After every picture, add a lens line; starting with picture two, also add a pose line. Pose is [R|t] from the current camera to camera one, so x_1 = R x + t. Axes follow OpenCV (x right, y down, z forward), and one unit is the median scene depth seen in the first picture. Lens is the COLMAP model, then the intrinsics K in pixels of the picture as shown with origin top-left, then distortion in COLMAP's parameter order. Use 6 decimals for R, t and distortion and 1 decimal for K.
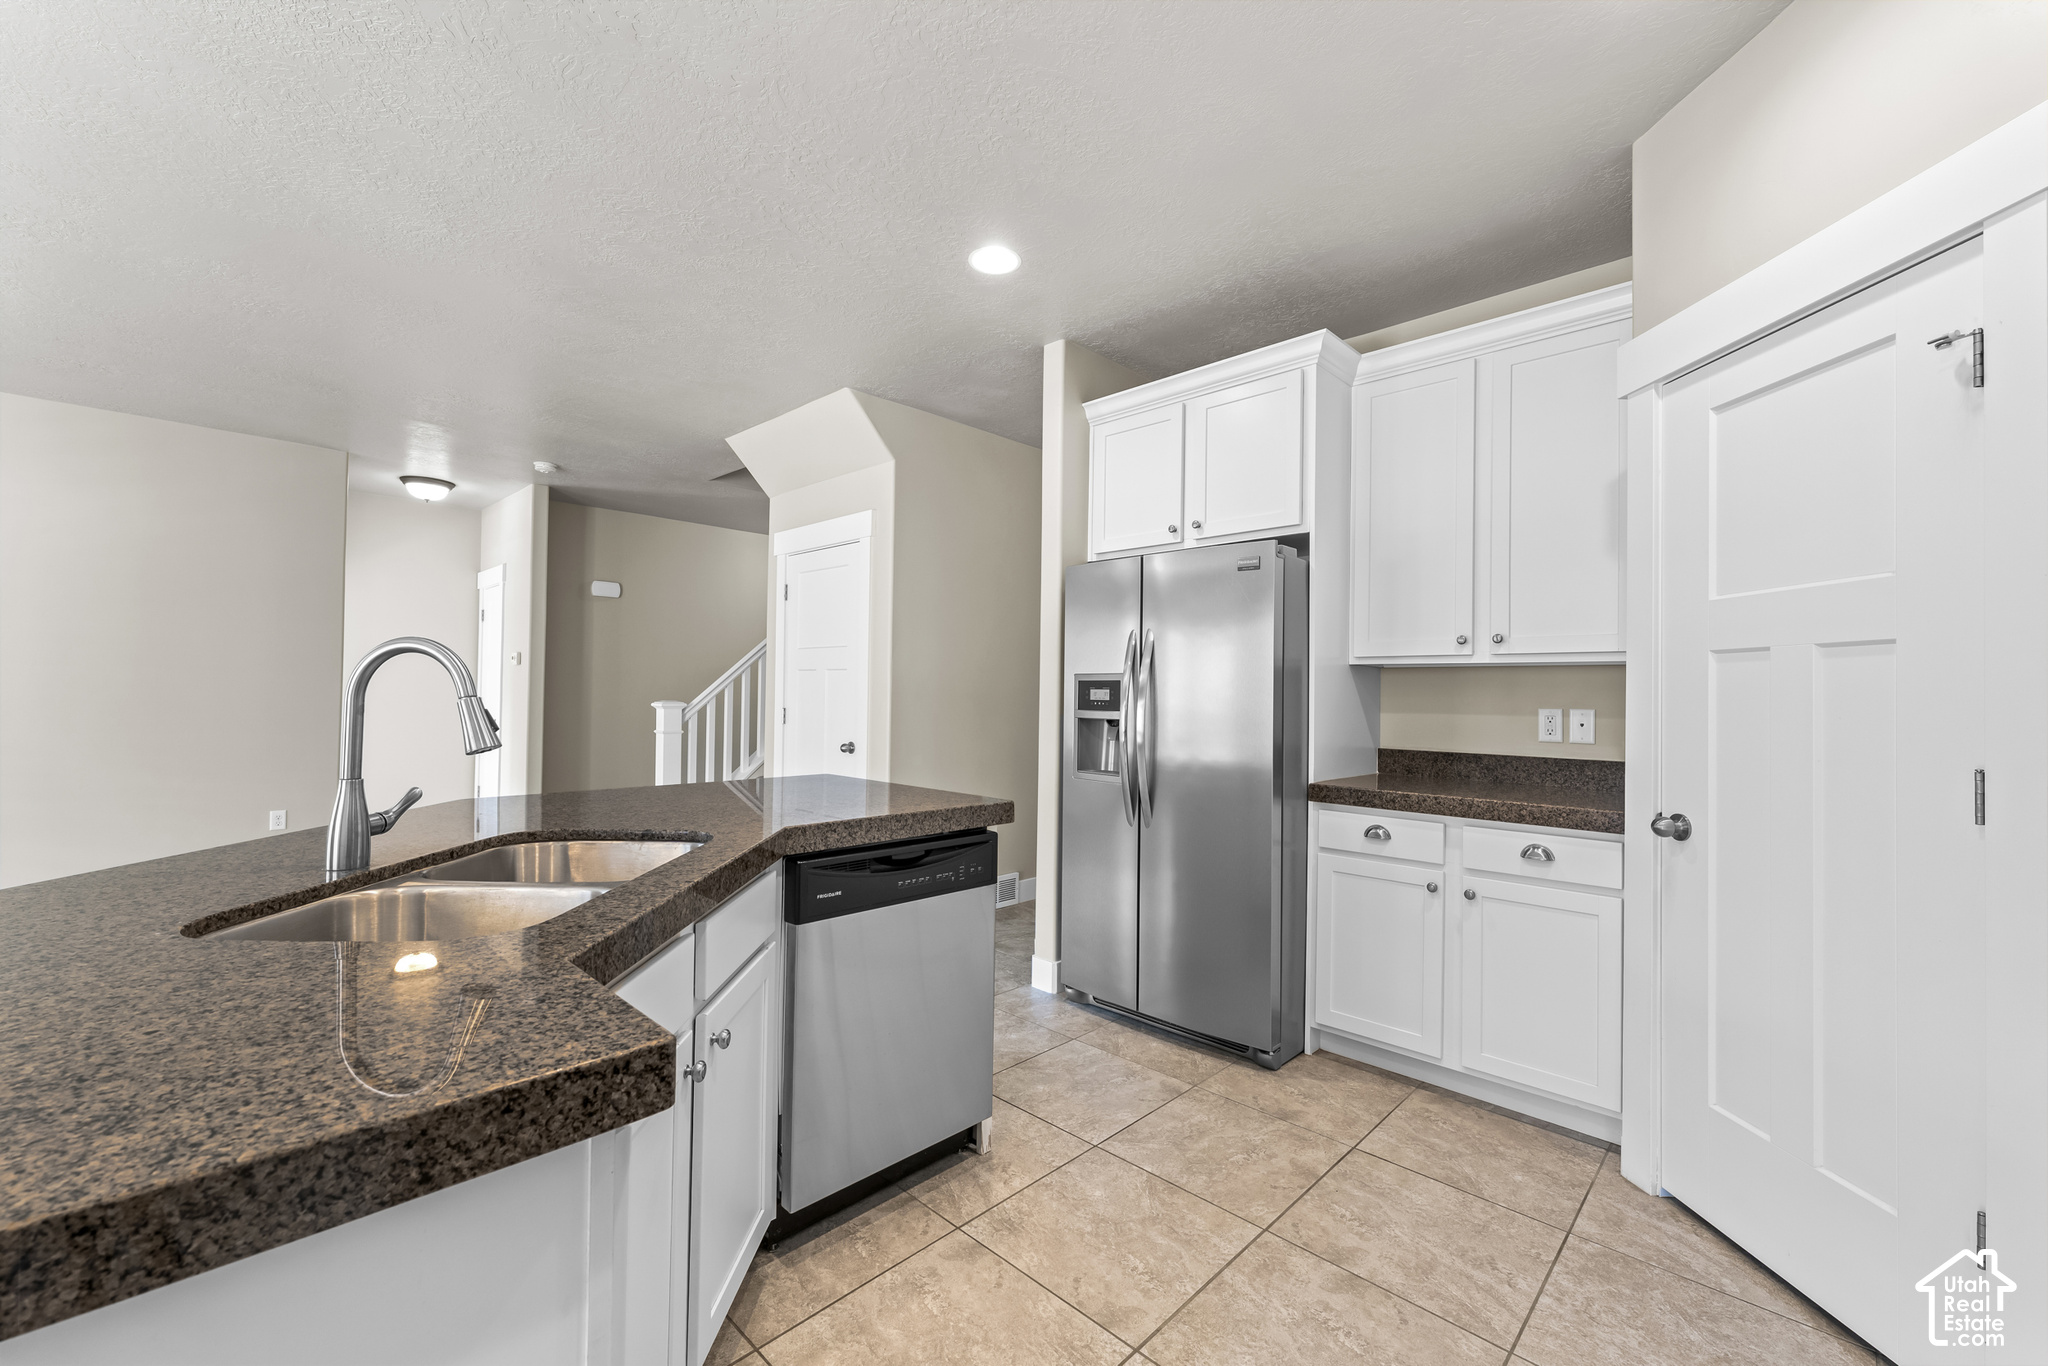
lens RADIAL K [[830.6, 0, 1020.6], [0, 830.6, 677.5], [0, 0, 1]] dist [0.003073, -0.000105]
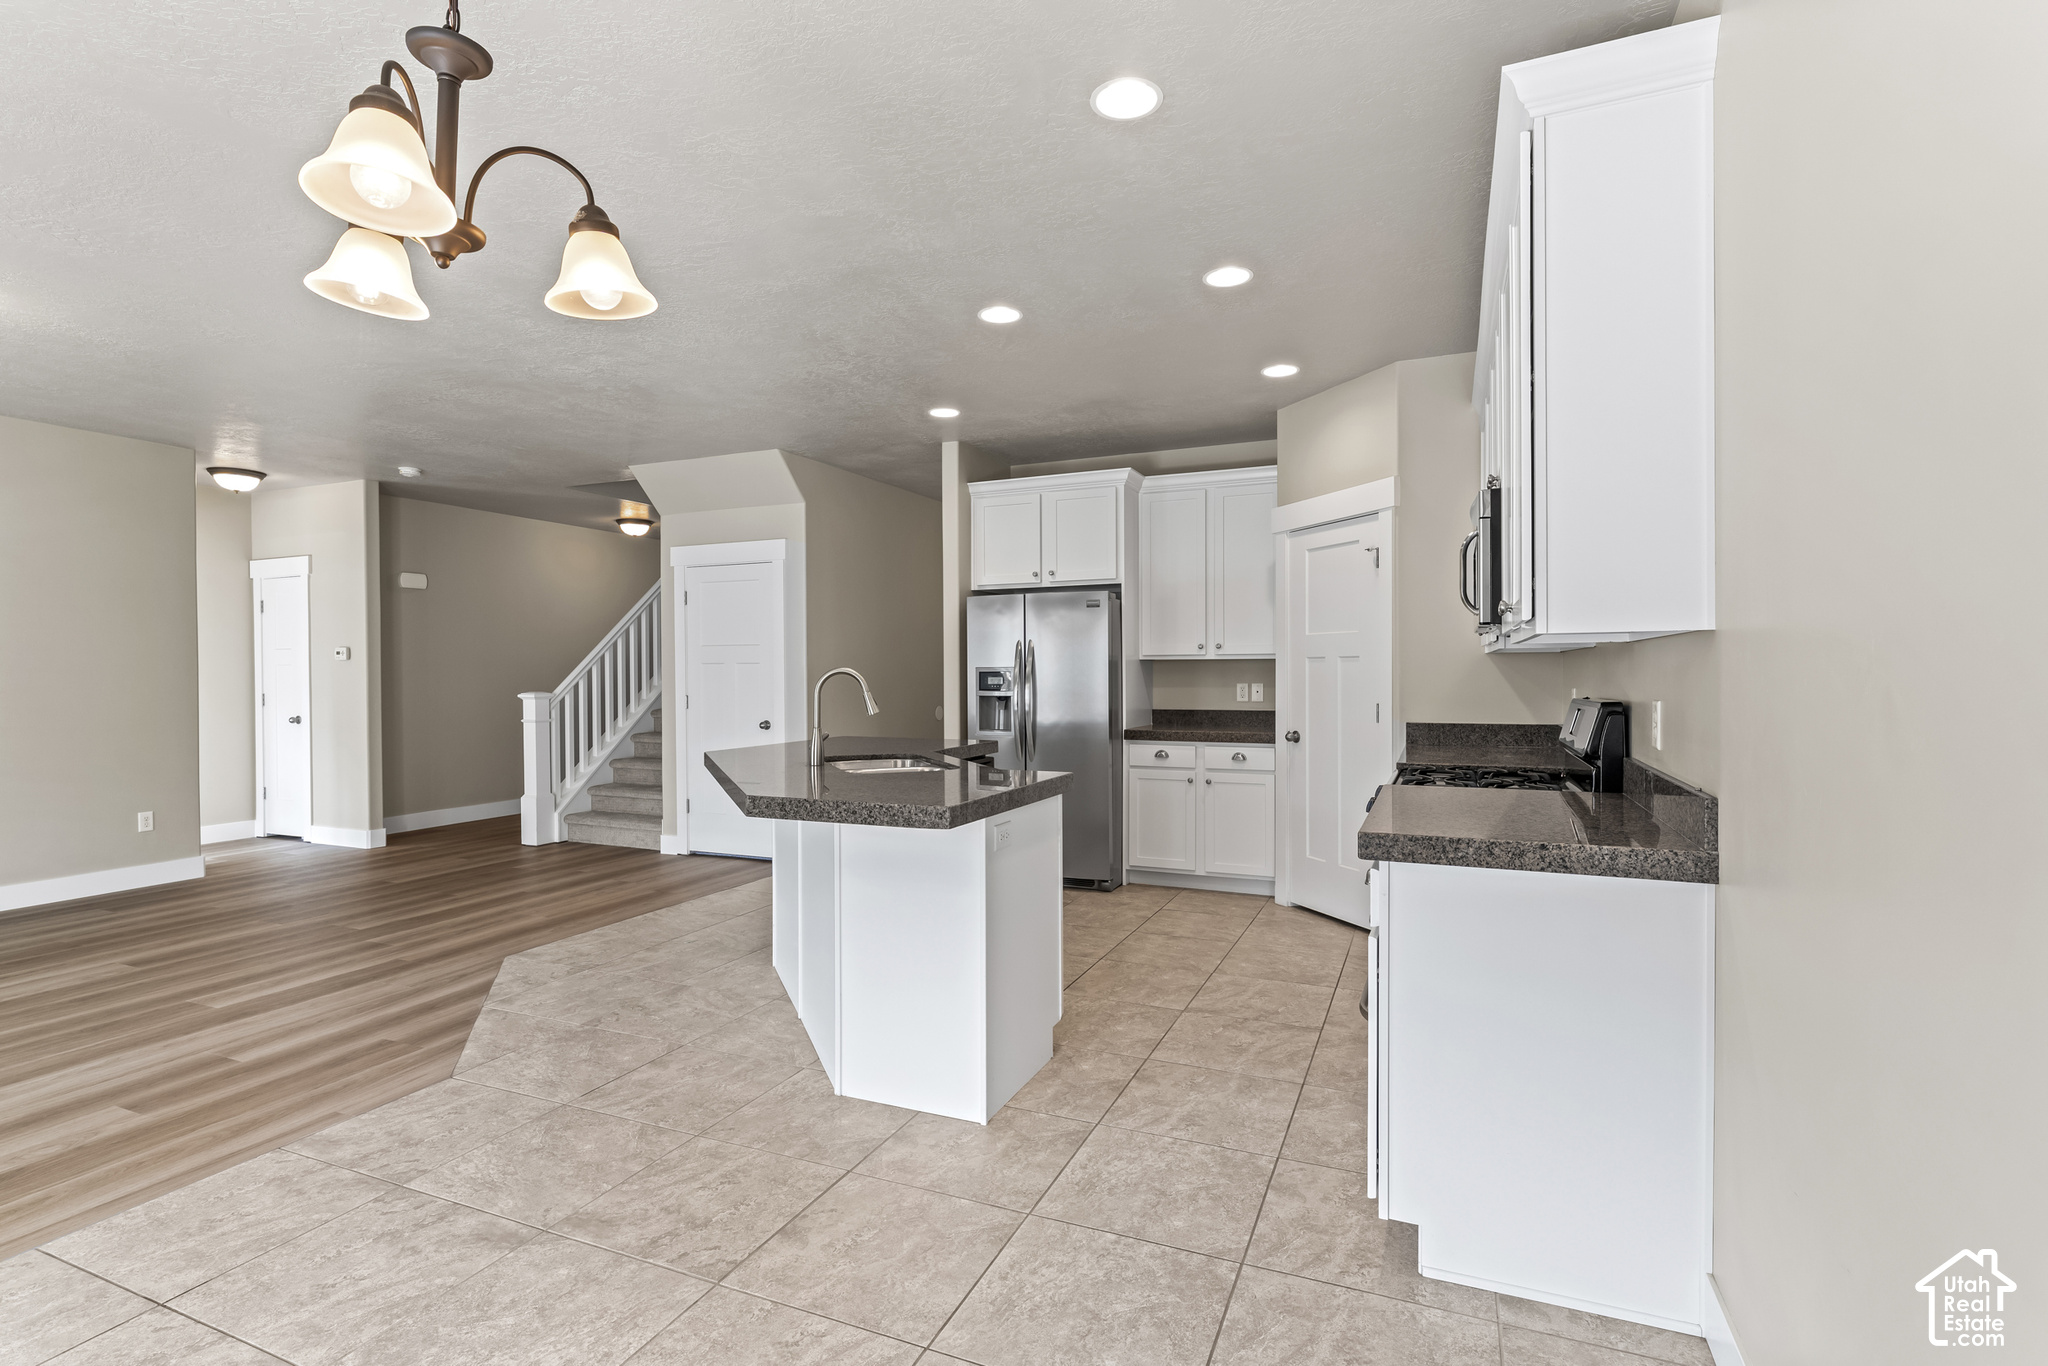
lens RADIAL K [[992.4, 0, 1014.2], [0, 992.4, 670.6], [0, 0, 1]] dist [-0.002626, -0.000366]
pose [[0.935366, -0.018062, 0.353221, -0.589628], [0.010713, 0.999684, 0.022749, -0.045034], [-0.353520, -0.017495, 0.935263, -0.844722]]
